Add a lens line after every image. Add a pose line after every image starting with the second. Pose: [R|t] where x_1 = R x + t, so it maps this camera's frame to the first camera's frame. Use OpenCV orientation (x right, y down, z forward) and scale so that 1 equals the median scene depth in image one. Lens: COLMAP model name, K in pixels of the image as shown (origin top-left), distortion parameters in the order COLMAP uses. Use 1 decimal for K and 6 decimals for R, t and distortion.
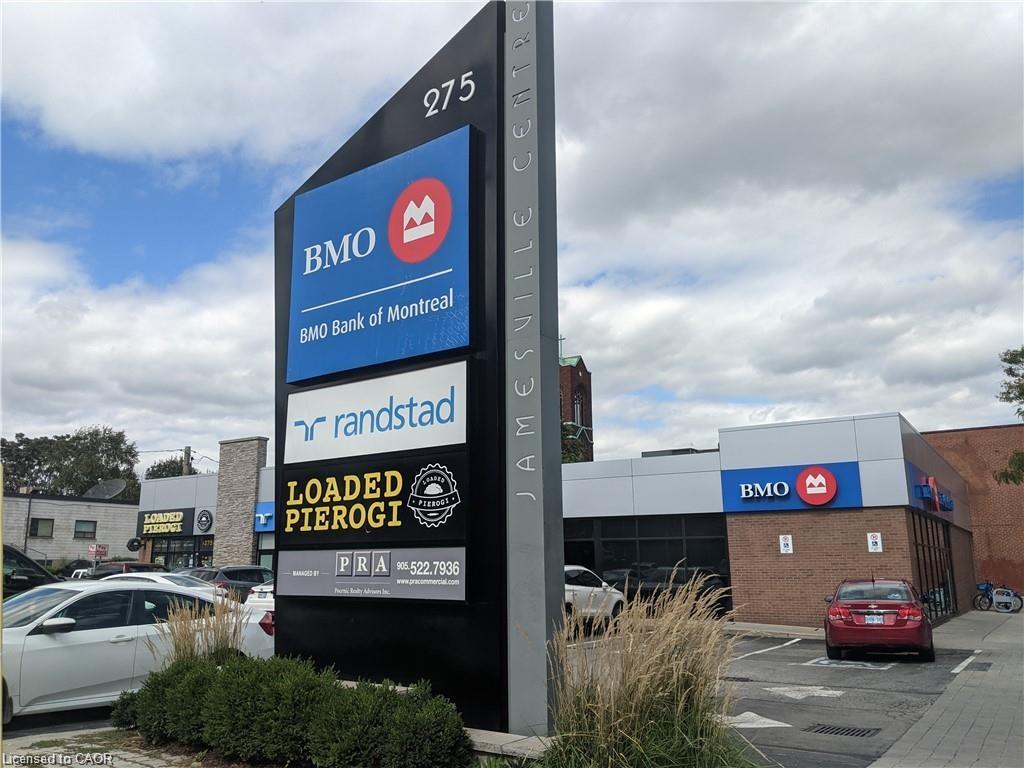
lens RADIAL K [[824.2, 0, 513.0], [0, 824.2, 392.8], [0, 0, 1]] dist [0.016630, -0.023037]
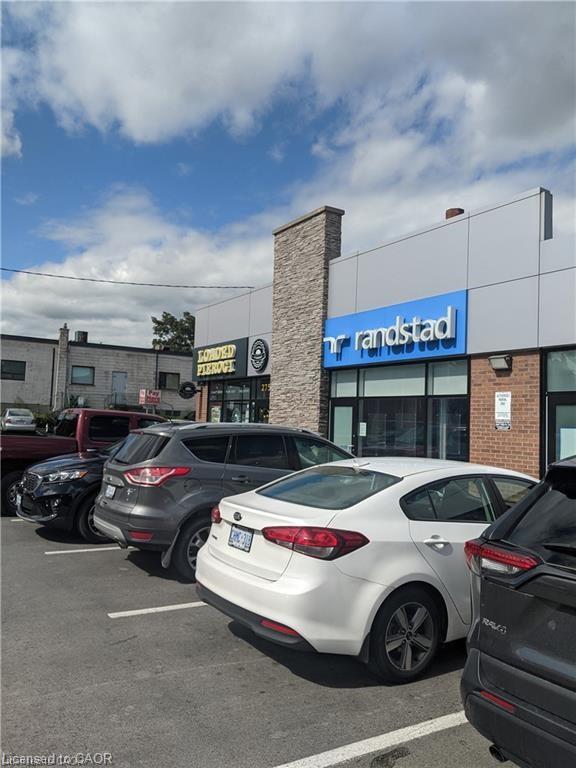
lens RADIAL K [[618.1, 0, 289.4], [0, 618.1, 387.1], [0, 0, 1]] dist [0.016630, -0.023037]
pose [[0.904447, 0.017167, -0.426240, -0.145162], [0.043895, 0.990141, 0.133021, 0.121160], [0.424321, -0.139020, 0.894776, 0.587964]]
